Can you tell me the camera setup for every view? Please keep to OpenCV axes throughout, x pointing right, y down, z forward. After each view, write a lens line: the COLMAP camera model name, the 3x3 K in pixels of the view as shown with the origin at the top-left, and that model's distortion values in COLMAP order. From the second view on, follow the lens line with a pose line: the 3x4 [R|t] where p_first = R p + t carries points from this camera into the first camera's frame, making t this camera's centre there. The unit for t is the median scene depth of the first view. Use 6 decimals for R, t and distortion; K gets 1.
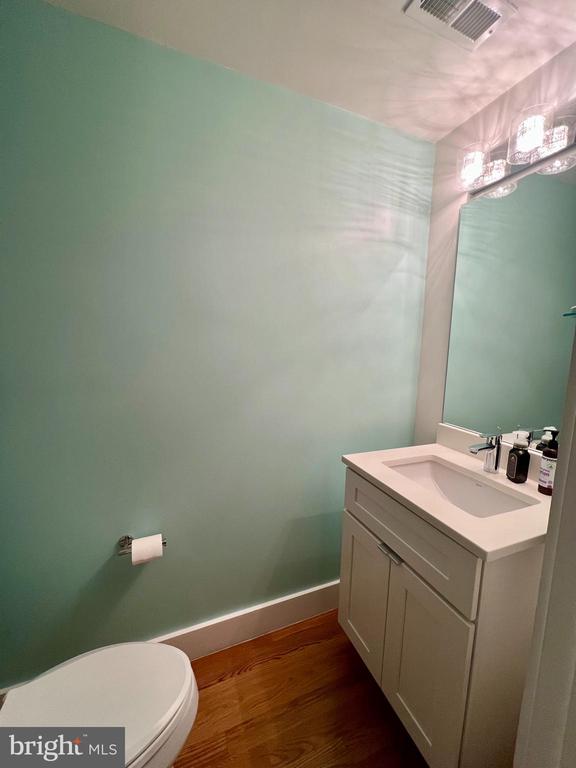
lens RADIAL K [[309.6, 0, 287.3], [0, 309.6, 382.0], [0, 0, 1]] dist [0.002941, 0.000137]
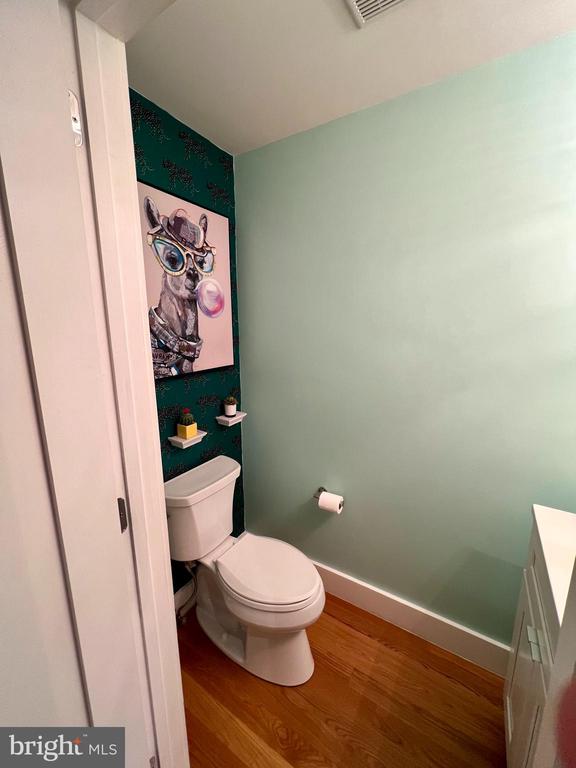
lens RADIAL K [[309.6, 0, 287.3], [0, 309.6, 382.0], [0, 0, 1]] dist [0.002941, 0.000137]
pose [[0.580132, 0.128967, -0.804248, 0.447150], [-0.080076, 0.991633, 0.101254, -0.104158], [0.810577, 0.005660, 0.585605, 0.043008]]
